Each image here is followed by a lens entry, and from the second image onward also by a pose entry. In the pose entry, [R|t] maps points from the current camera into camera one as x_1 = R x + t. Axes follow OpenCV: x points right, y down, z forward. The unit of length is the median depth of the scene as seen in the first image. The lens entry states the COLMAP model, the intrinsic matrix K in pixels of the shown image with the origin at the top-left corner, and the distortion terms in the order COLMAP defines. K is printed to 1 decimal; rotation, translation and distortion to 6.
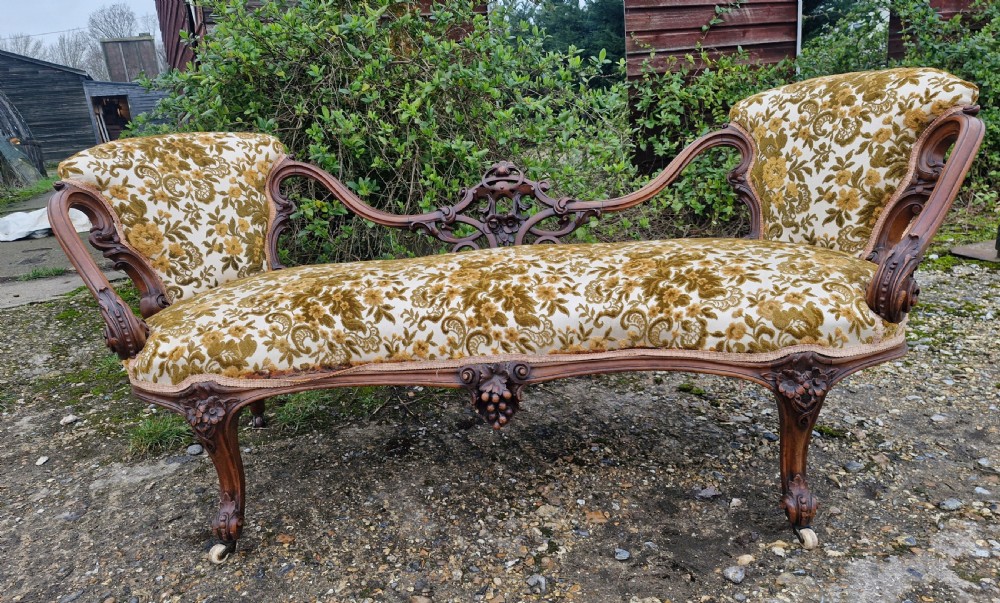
lens RADIAL K [[692.2, 0, 495.0], [0, 692.2, 287.3], [0, 0, 1]] dist [0.087723, -0.096668]
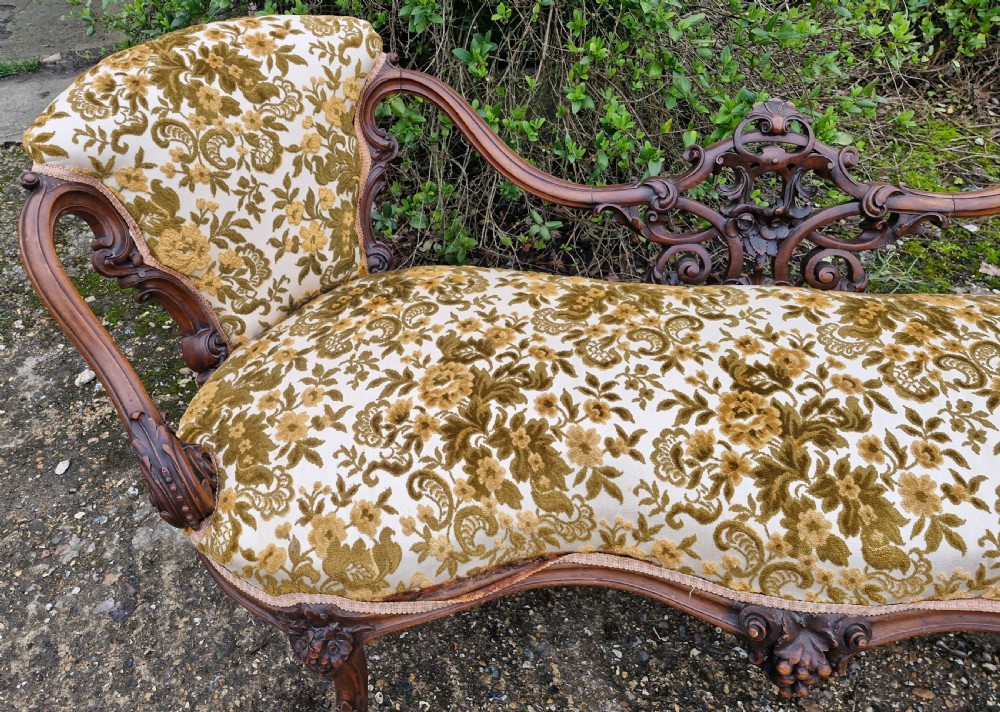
lens RADIAL K [[748.4, 0, 448.3], [0, 748.4, 304.4], [0, 0, 1]] dist [0.082794, -0.082581]
pose [[0.995147, 0.079009, -0.058646, -0.250734], [-0.050155, 0.920085, 0.388495, -0.318964], [0.084654, -0.383668, 0.919583, 0.446401]]
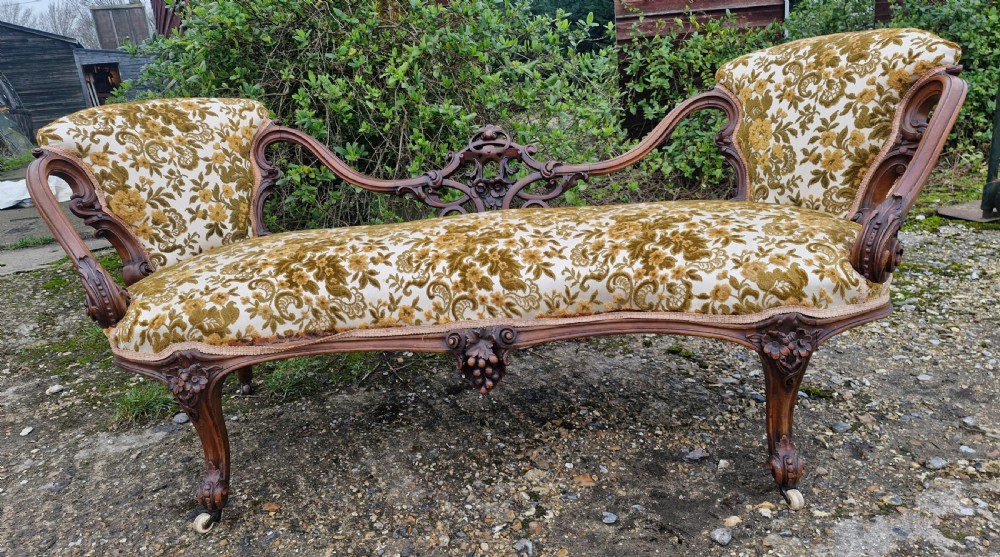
lens RADIAL K [[688.4, 0, 498.9], [0, 688.4, 255.7], [0, 0, 1]] dist [0.092377, -0.106024]
pose [[0.999871, -0.009691, 0.012819, 0.012702], [0.009628, 0.999941, 0.004959, 0.001273], [-0.012866, -0.004835, 0.999906, 0.009763]]
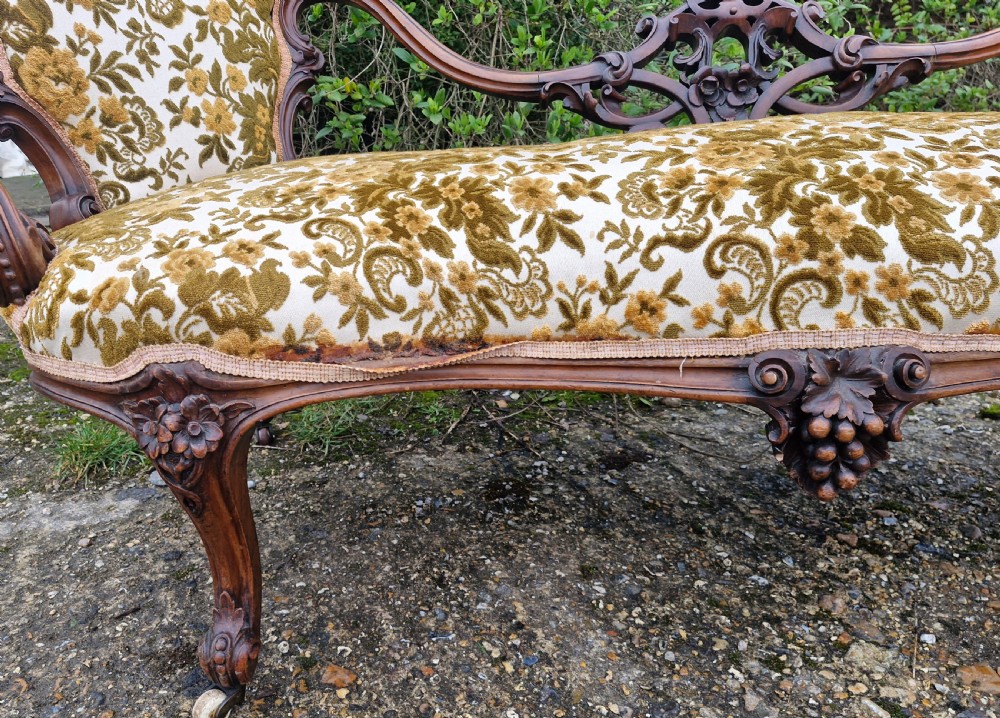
lens RADIAL K [[748.9, 0, 446.4], [0, 748.9, 410.5], [0, 0, 1]] dist [0.089172, -0.105705]
pose [[0.998106, 0.043601, -0.043403, -0.196355], [-0.035688, 0.985002, 0.168814, 0.069104], [0.050112, -0.166946, 0.984692, 0.473844]]
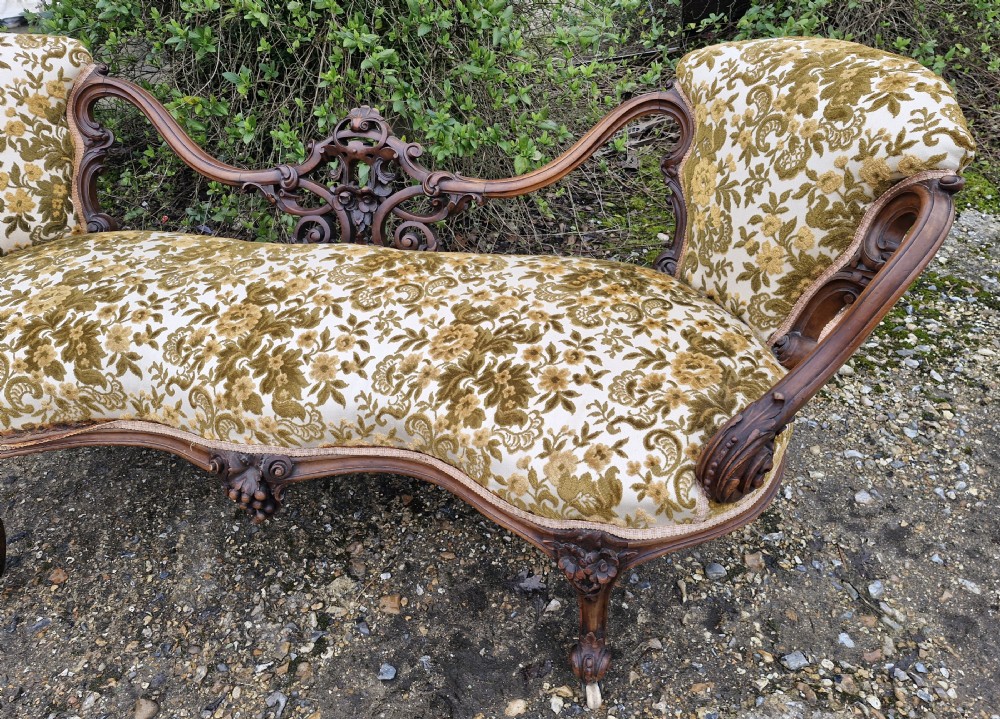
lens RADIAL K [[727.6, 0, 524.5], [0, 727.6, 325.9], [0, 0, 1]] dist [0.055694, -0.053469]
pose [[0.992151, 0.101988, -0.072346, 0.323843], [-0.070429, 0.933864, 0.350625, -0.311348], [0.103321, -0.342778, 0.933717, 0.267125]]
